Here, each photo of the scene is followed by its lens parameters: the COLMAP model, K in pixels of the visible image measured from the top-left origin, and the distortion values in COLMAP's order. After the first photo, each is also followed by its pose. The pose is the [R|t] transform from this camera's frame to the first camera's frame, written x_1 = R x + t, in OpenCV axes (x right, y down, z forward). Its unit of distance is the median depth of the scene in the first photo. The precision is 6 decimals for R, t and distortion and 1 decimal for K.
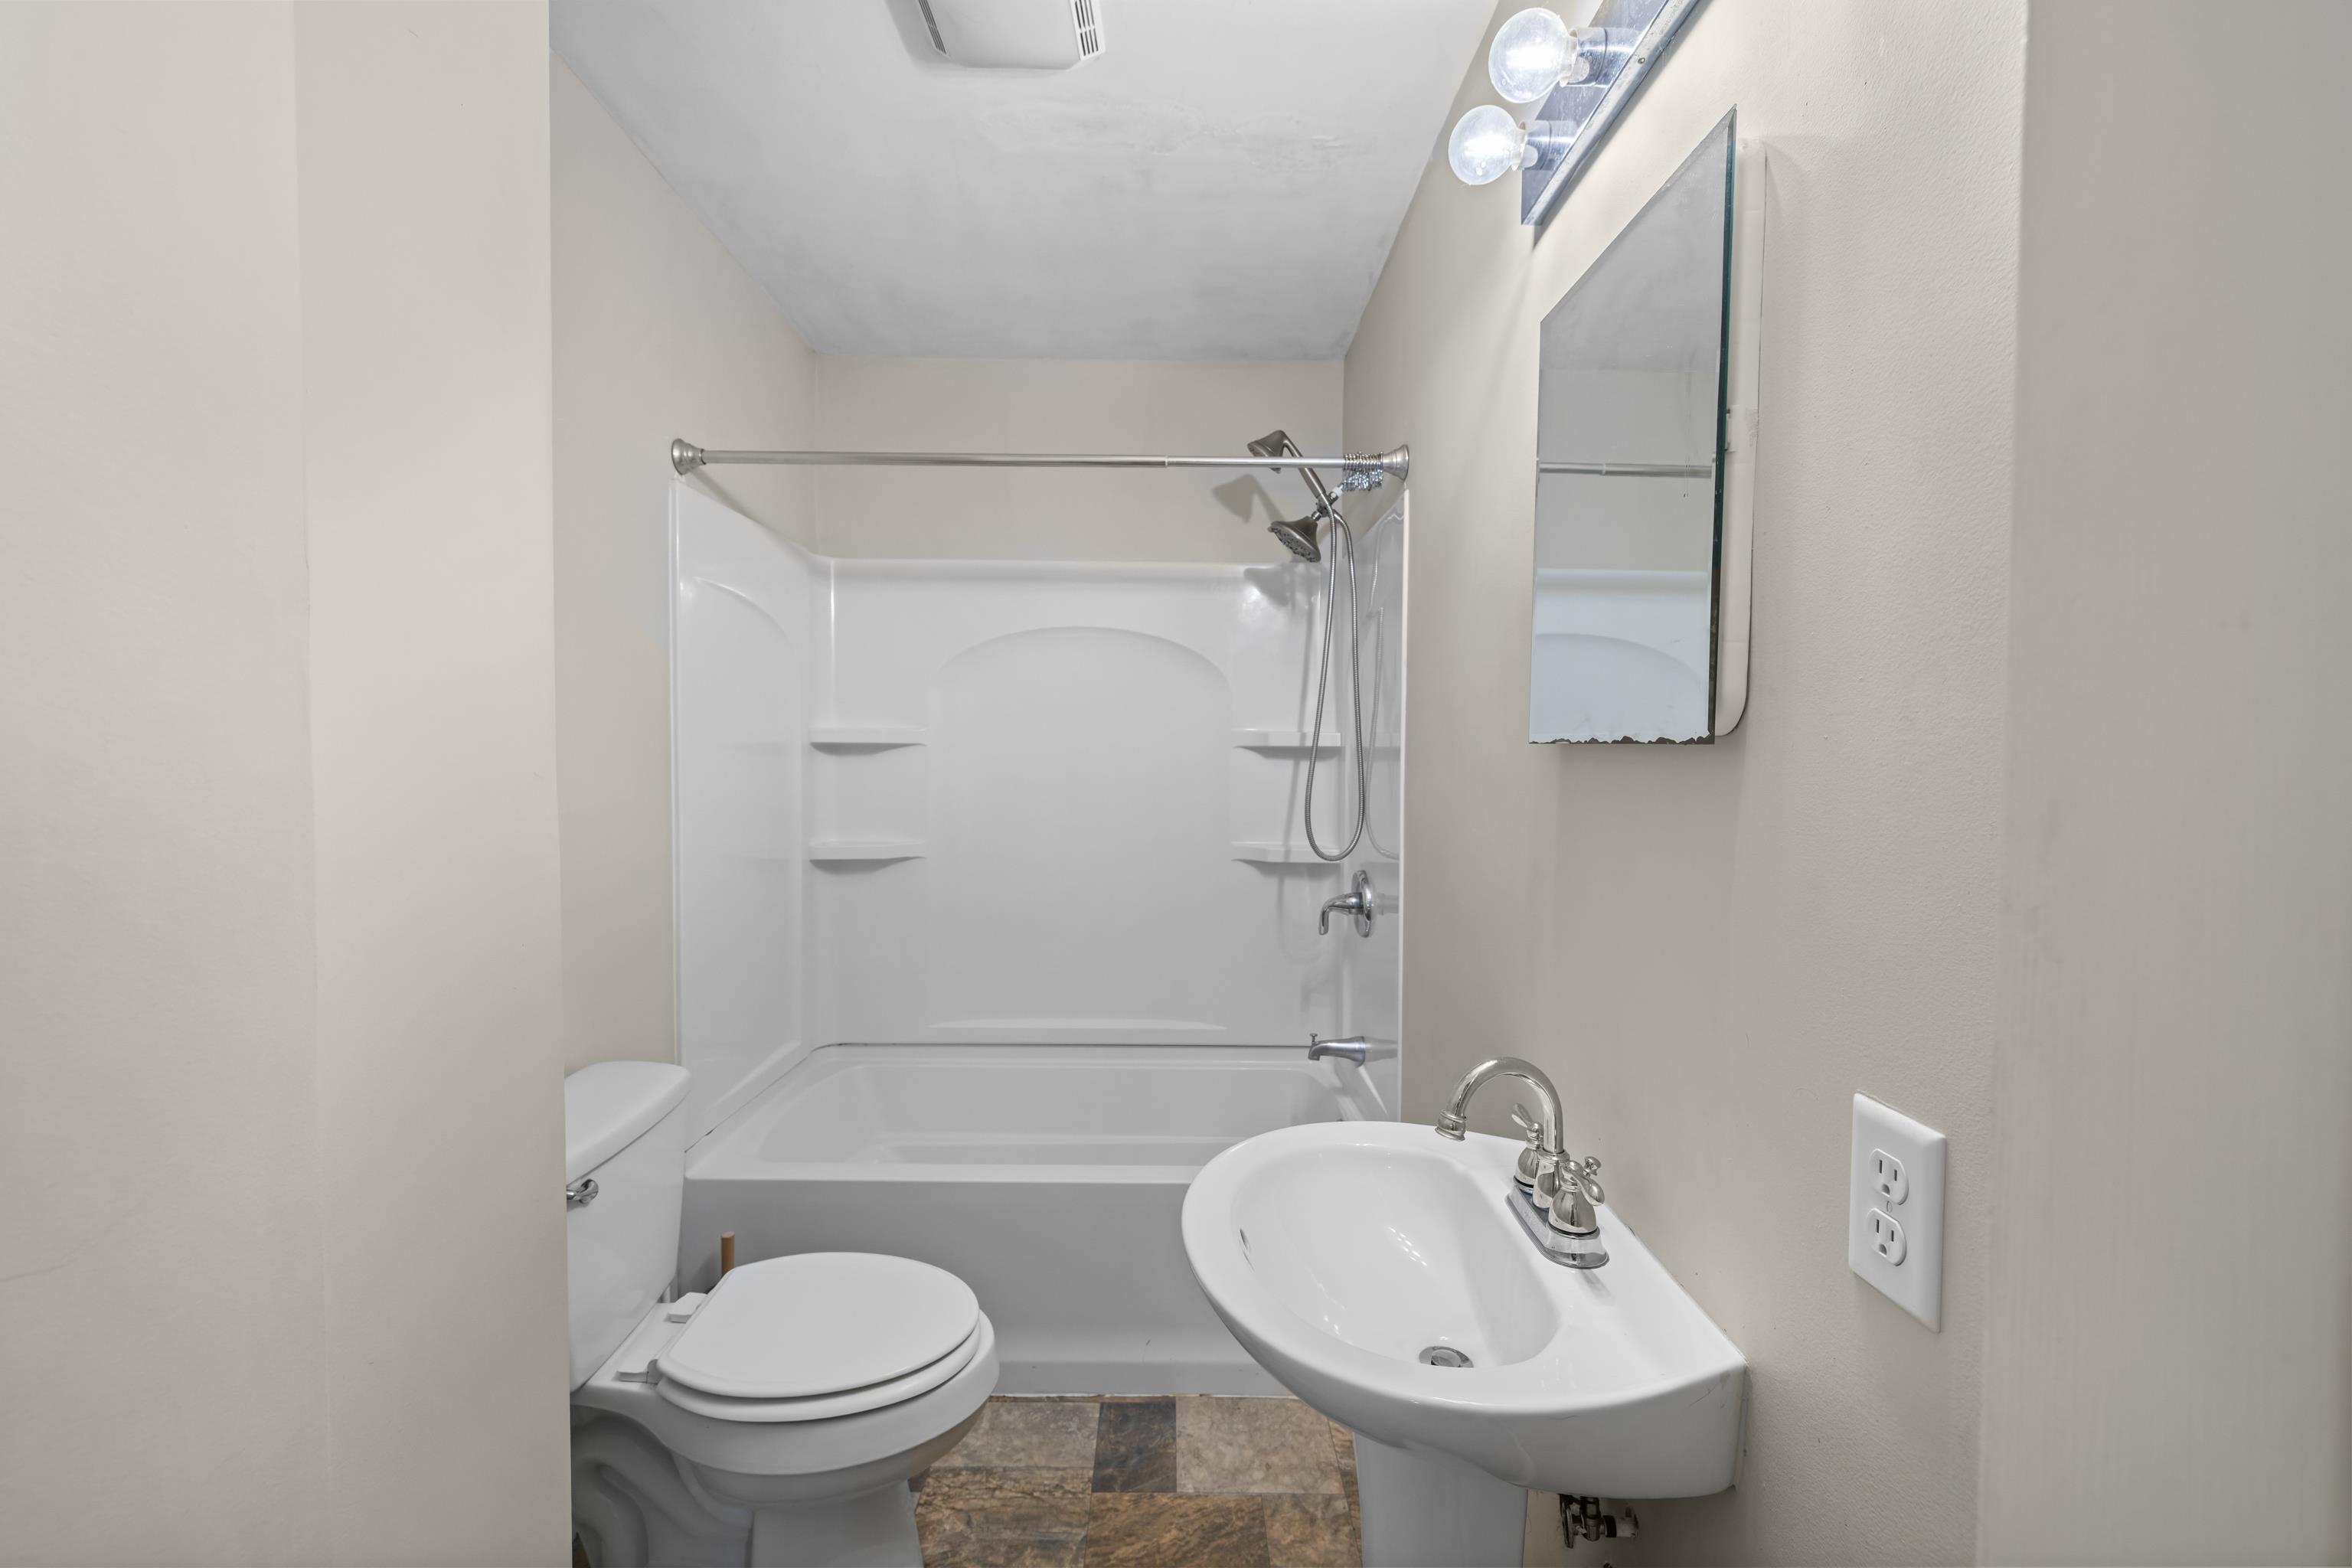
lens RADIAL K [[988.7, 0, 1179.1], [0, 988.7, 781.8], [0, 0, 1]] dist [-0.004048, 0.002455]
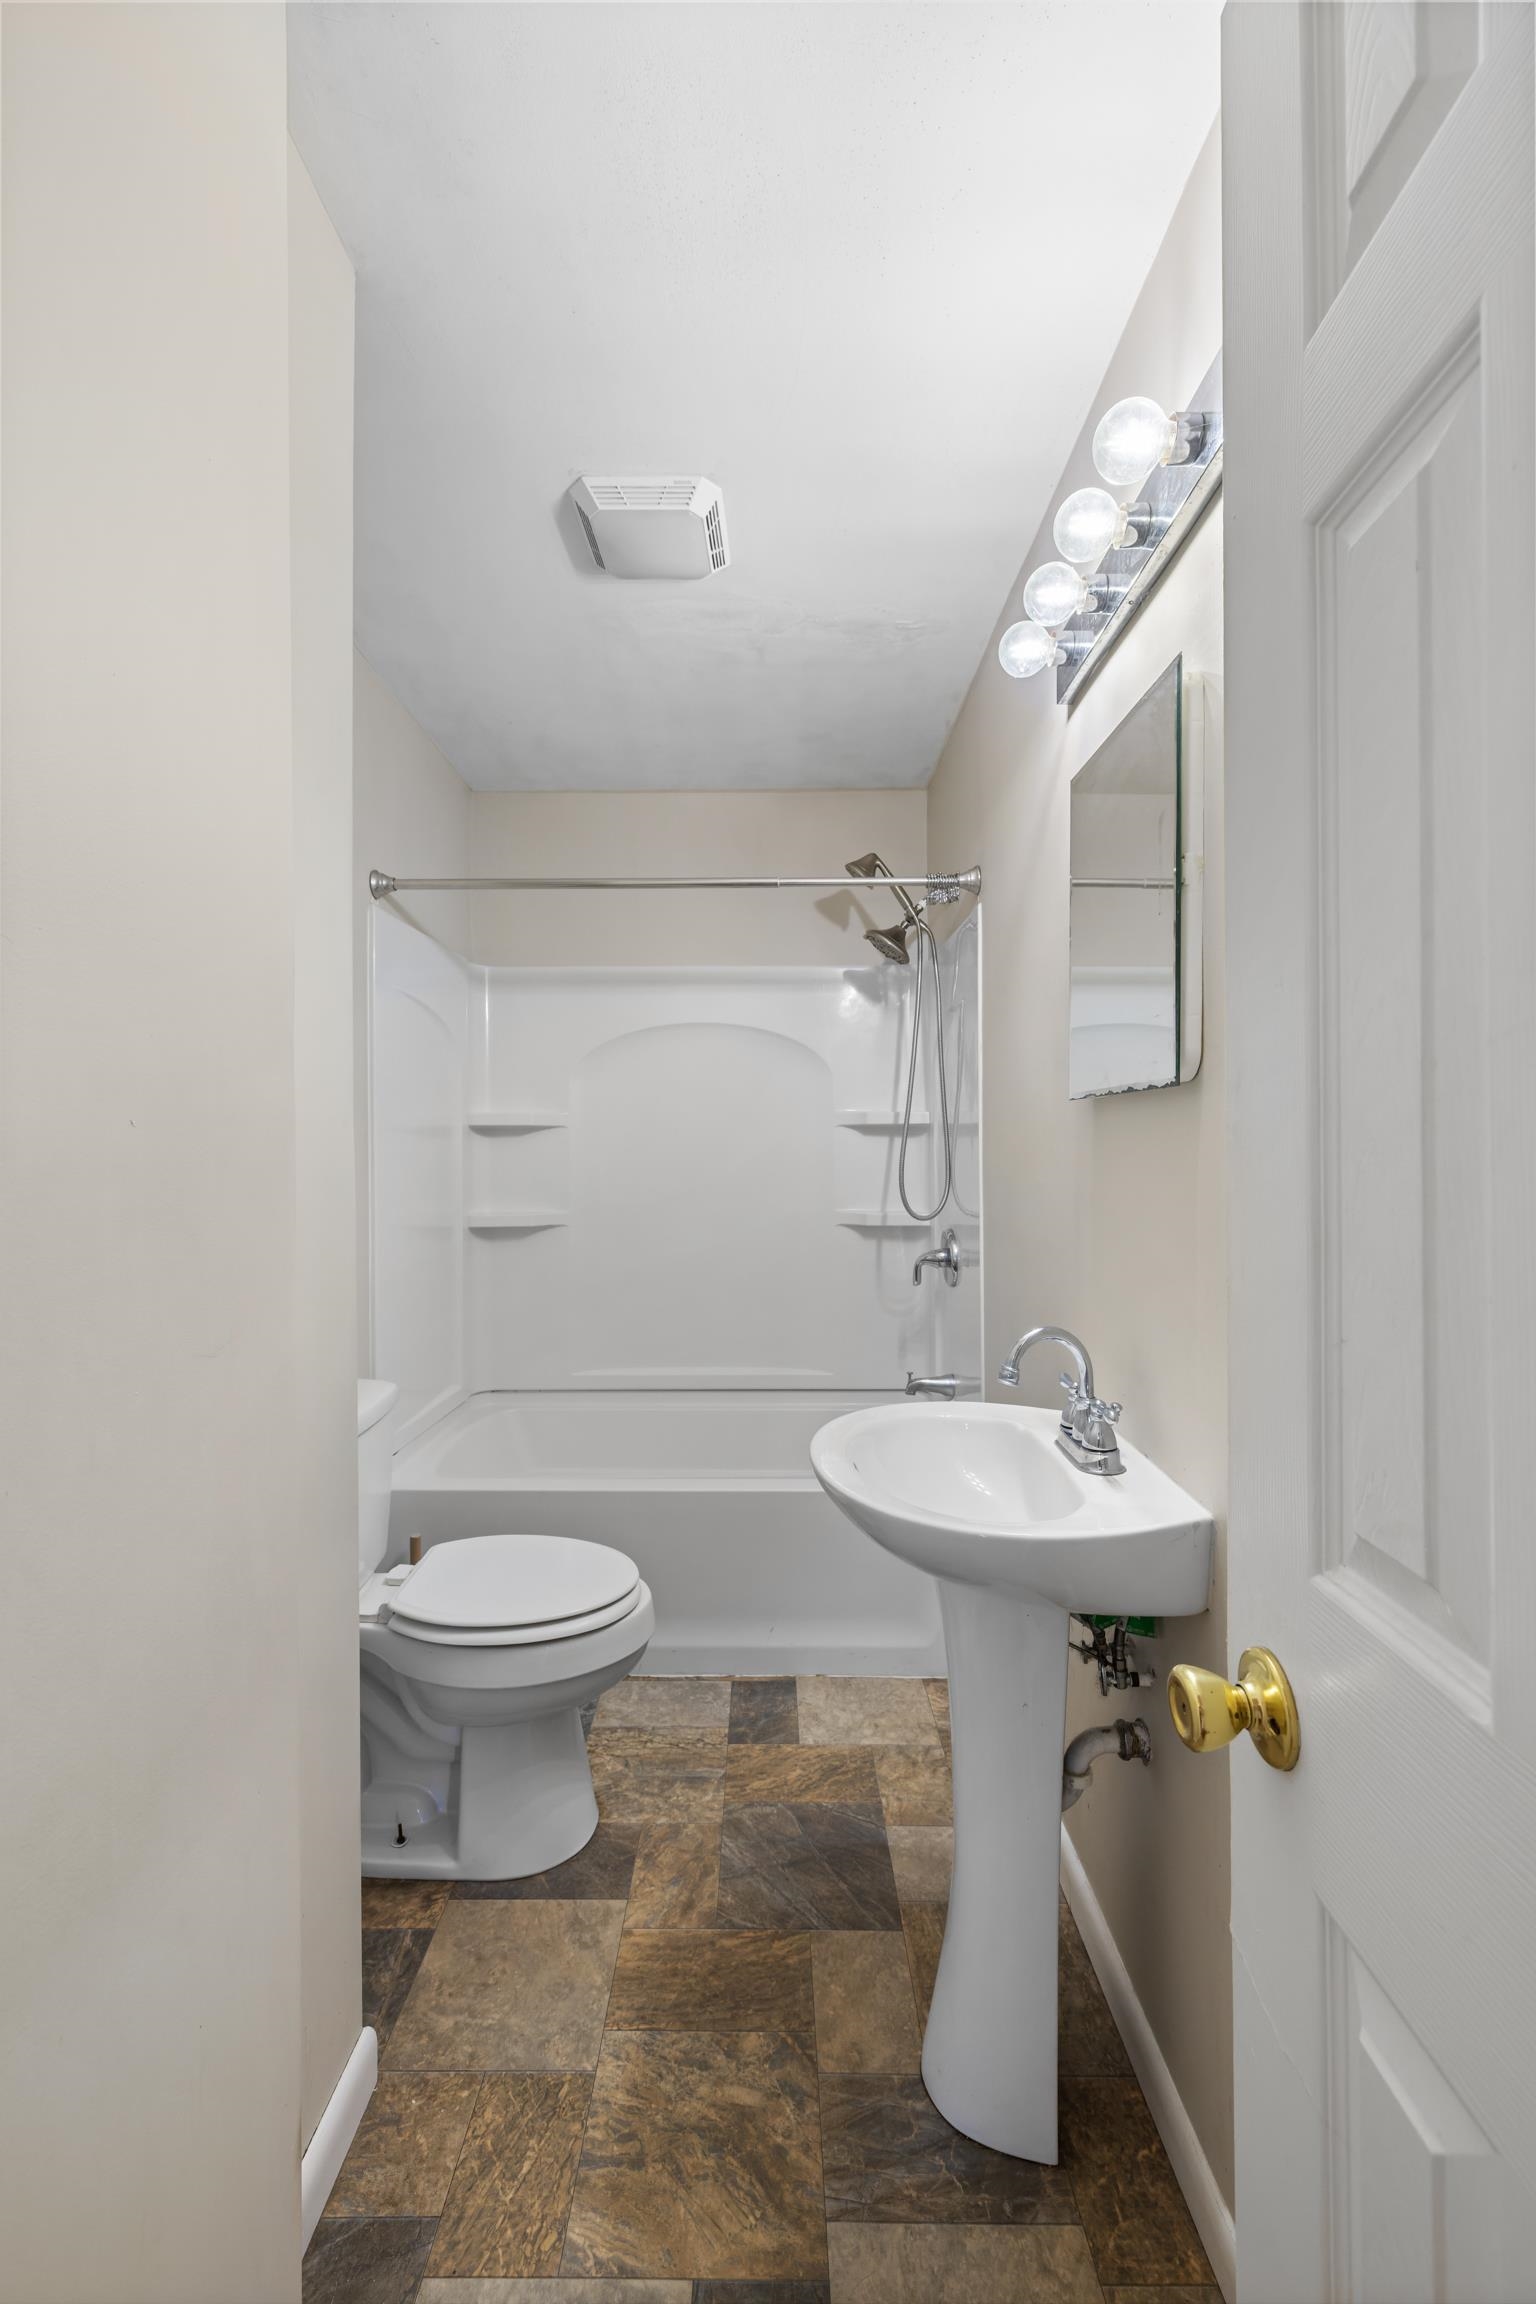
lens RADIAL K [[968.6, 0, 766.0], [0, 968.6, 1146.6], [0, 0, 1]] dist [-0.004048, 0.002455]
pose [[0.999871, -0.011638, -0.011072, -0.021609], [0.011250, 0.999343, -0.034449, 0.042144], [0.011465, 0.034320, 0.999345, -0.189500]]
